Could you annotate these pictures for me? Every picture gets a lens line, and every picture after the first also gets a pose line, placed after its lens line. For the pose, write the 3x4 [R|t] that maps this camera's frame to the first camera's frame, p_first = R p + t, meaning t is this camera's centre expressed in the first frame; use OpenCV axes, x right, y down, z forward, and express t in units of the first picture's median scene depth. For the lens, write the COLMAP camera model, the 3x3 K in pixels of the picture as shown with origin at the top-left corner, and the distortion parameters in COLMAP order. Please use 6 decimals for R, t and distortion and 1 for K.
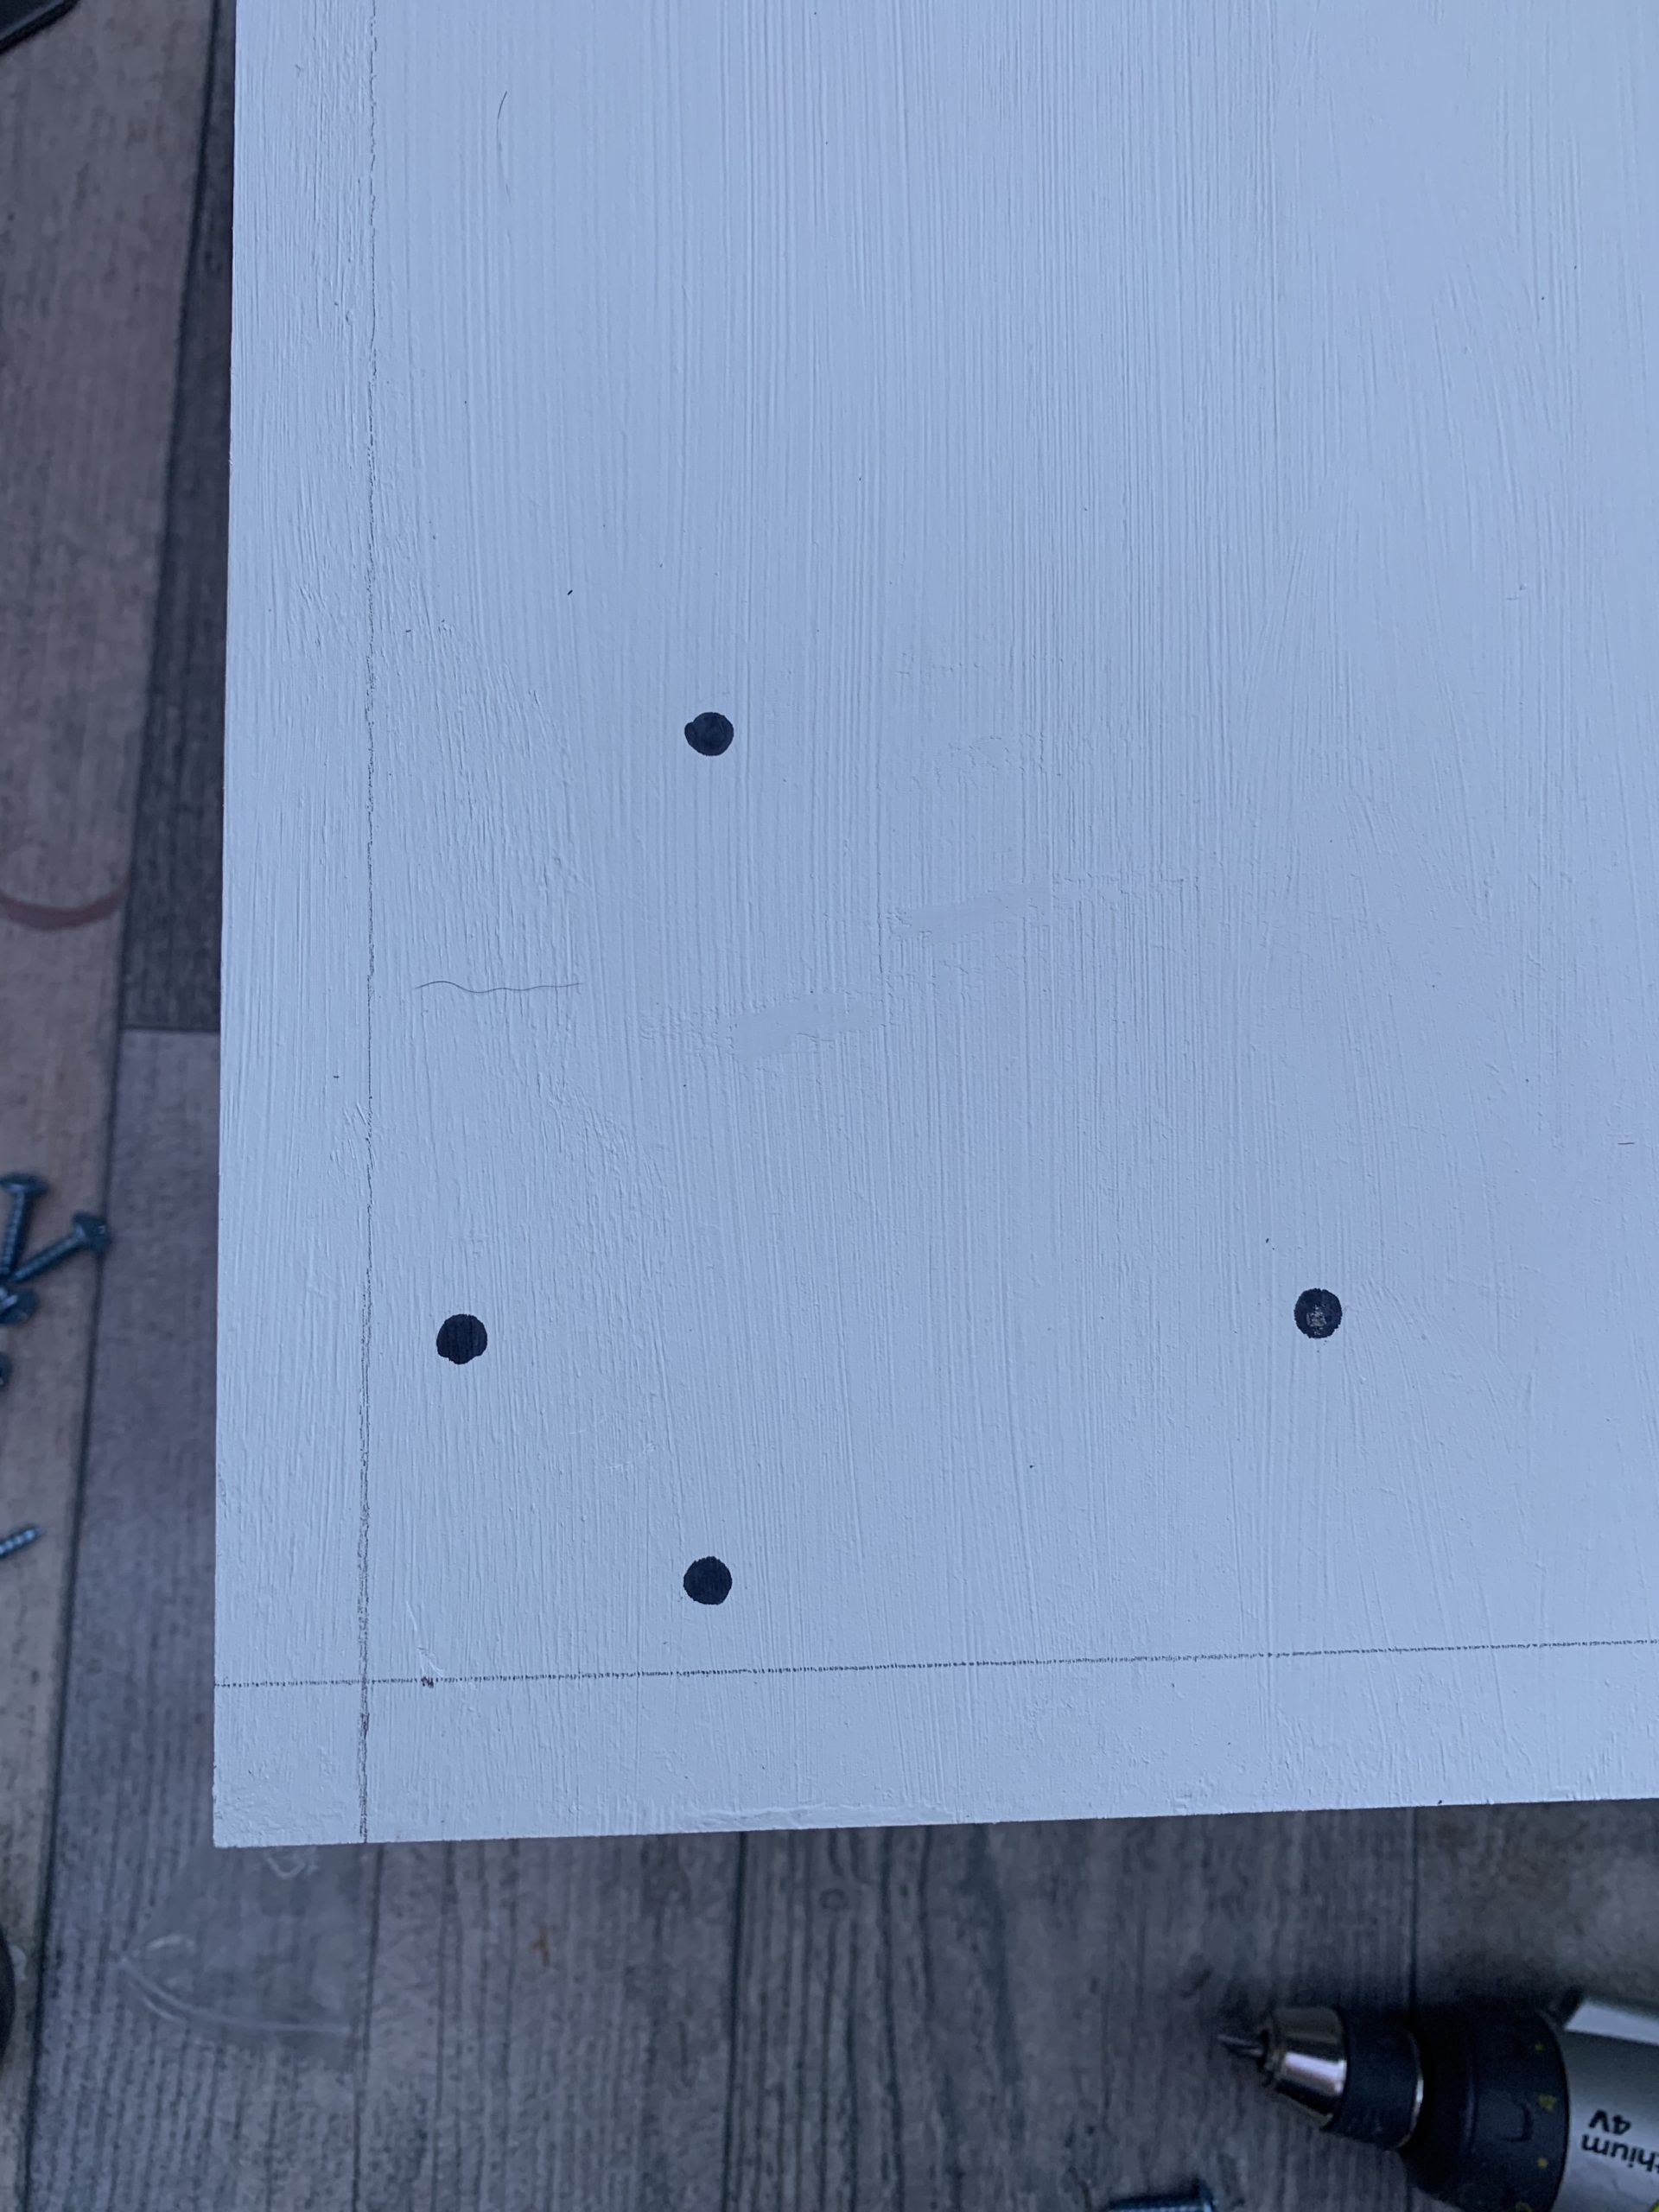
lens RADIAL K [[1714.1, 0, 812.1], [0, 1714.1, 1068.0], [0, 0, 1]] dist [0.000212, -0.000991]
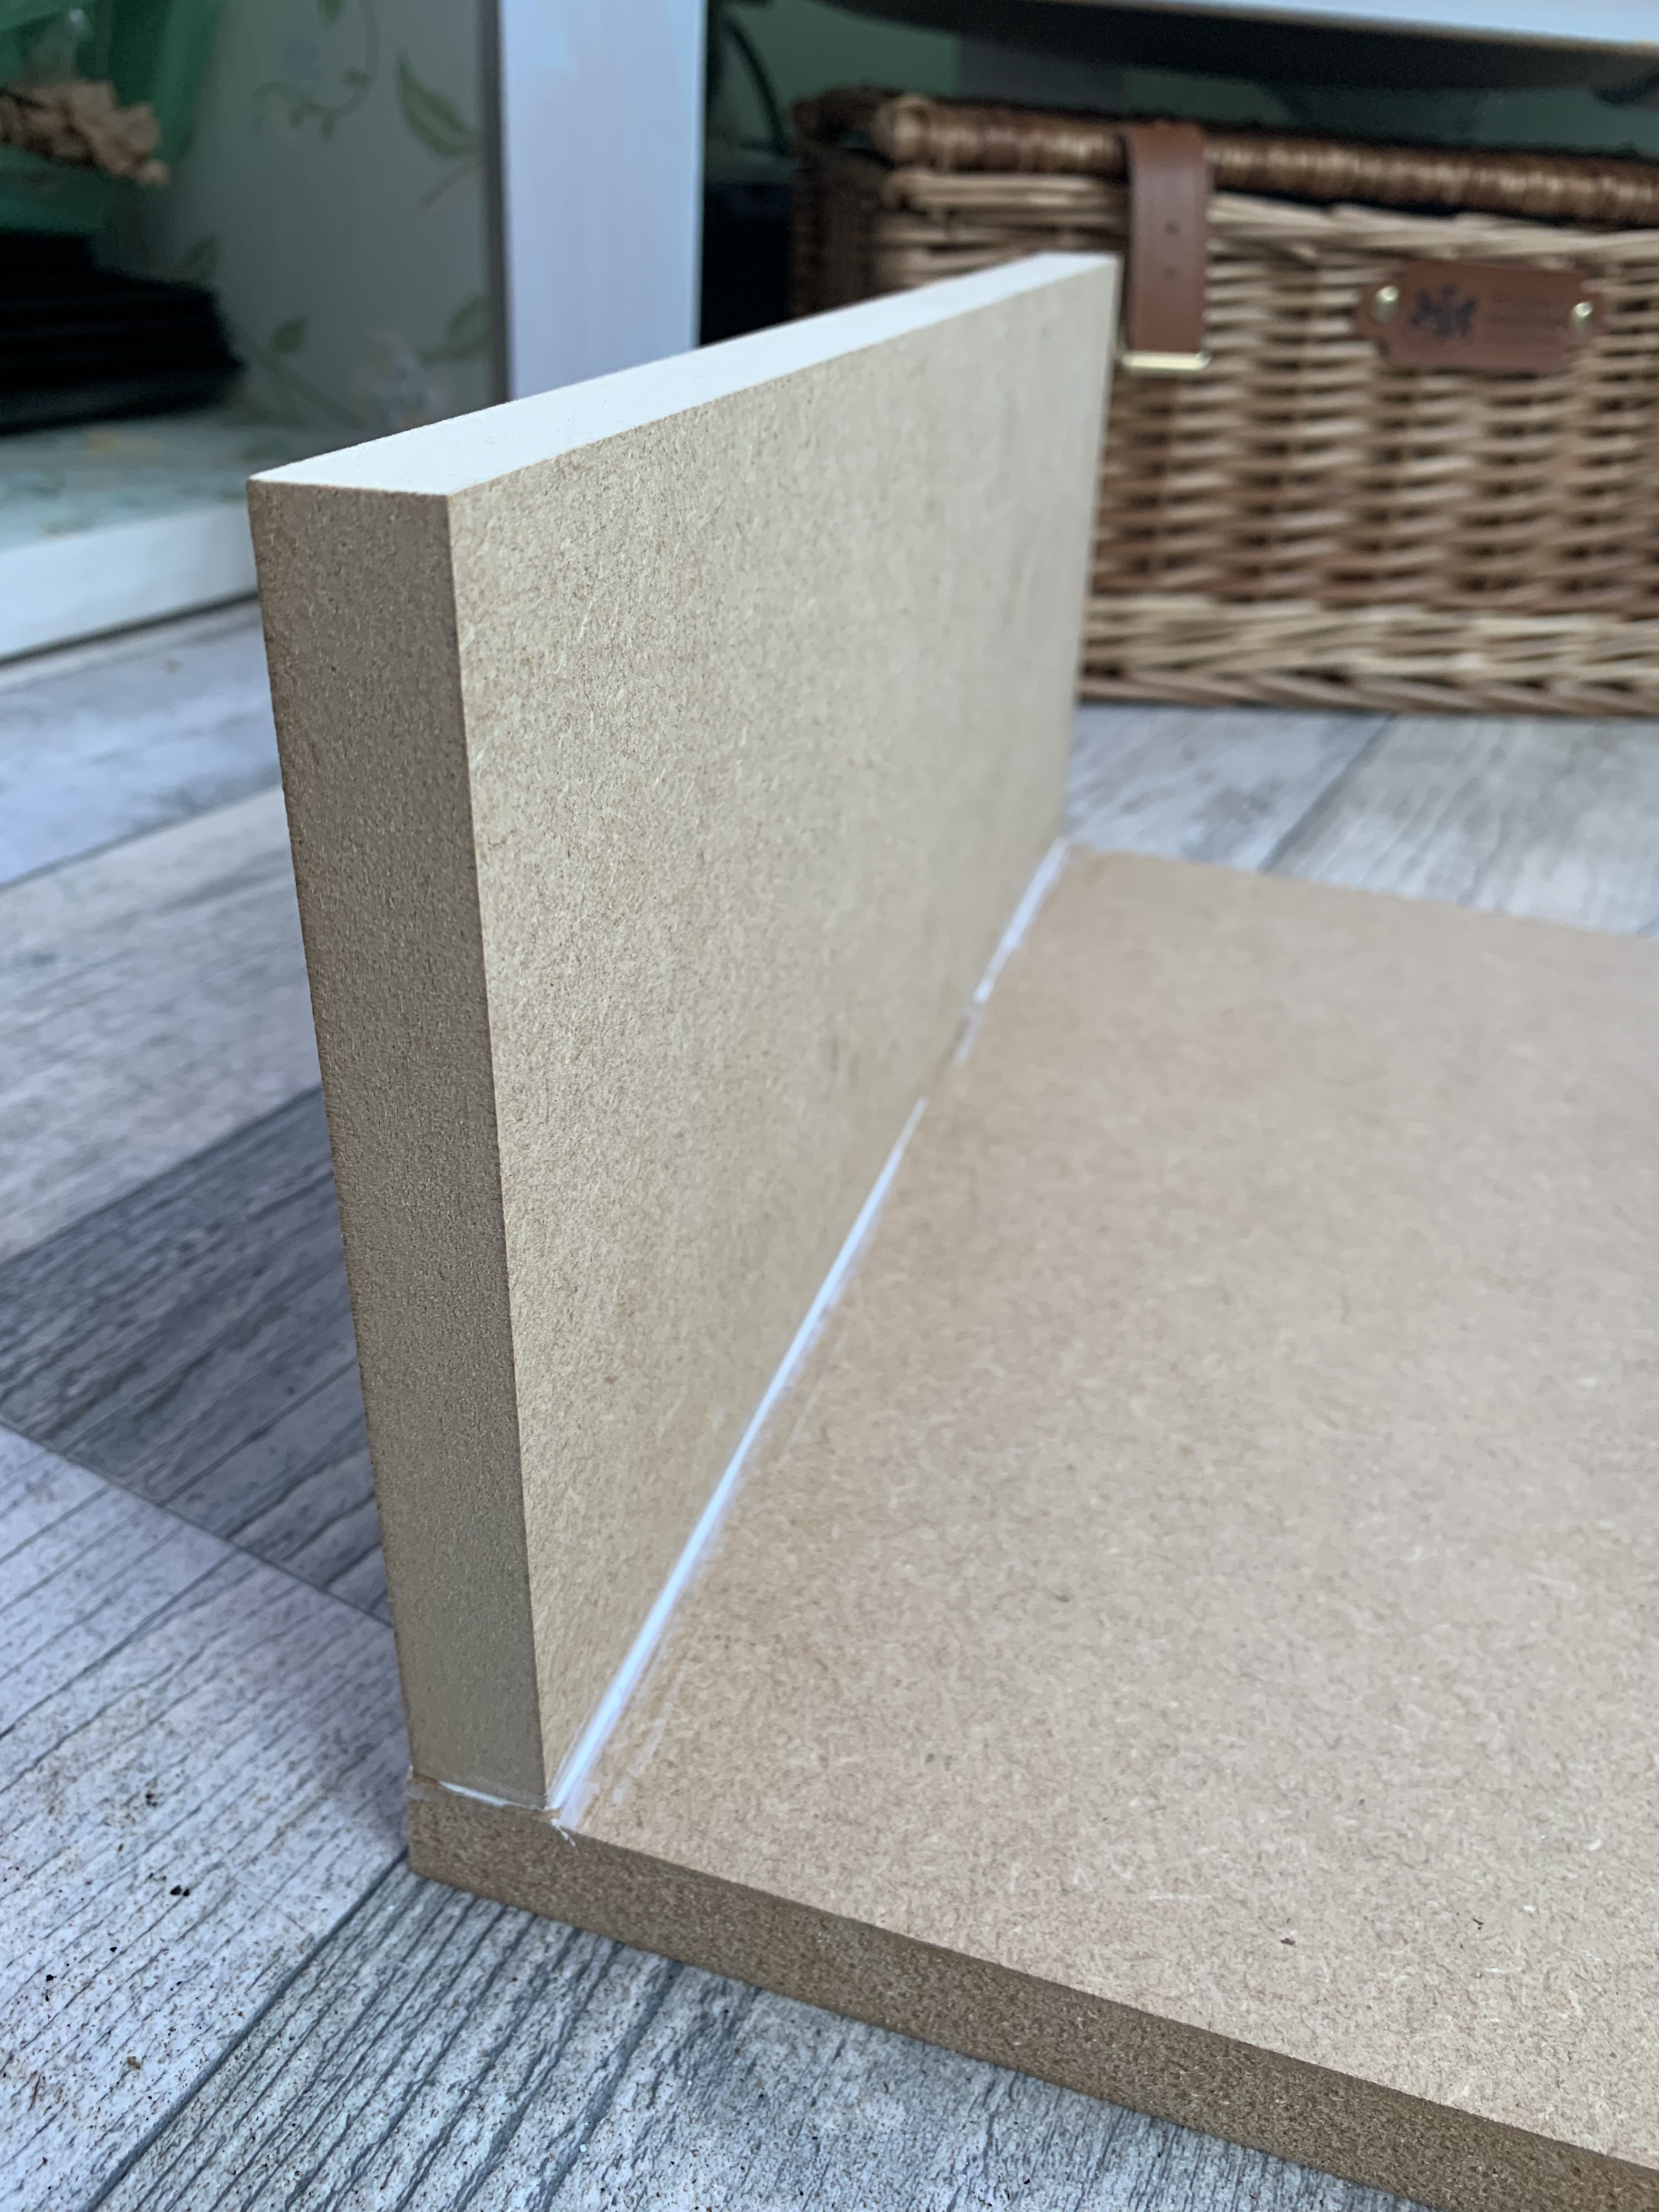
lens RADIAL K [[1714.1, 0, 810.6], [0, 1714.1, 1120.5], [0, 0, 1]] dist [0.000212, -0.000991]
pose [[0.901262, 0.256095, -0.349488, 0.248720], [-0.433166, 0.514617, -0.739957, 0.324293], [-0.009647, 0.818282, 0.574737, 0.460380]]
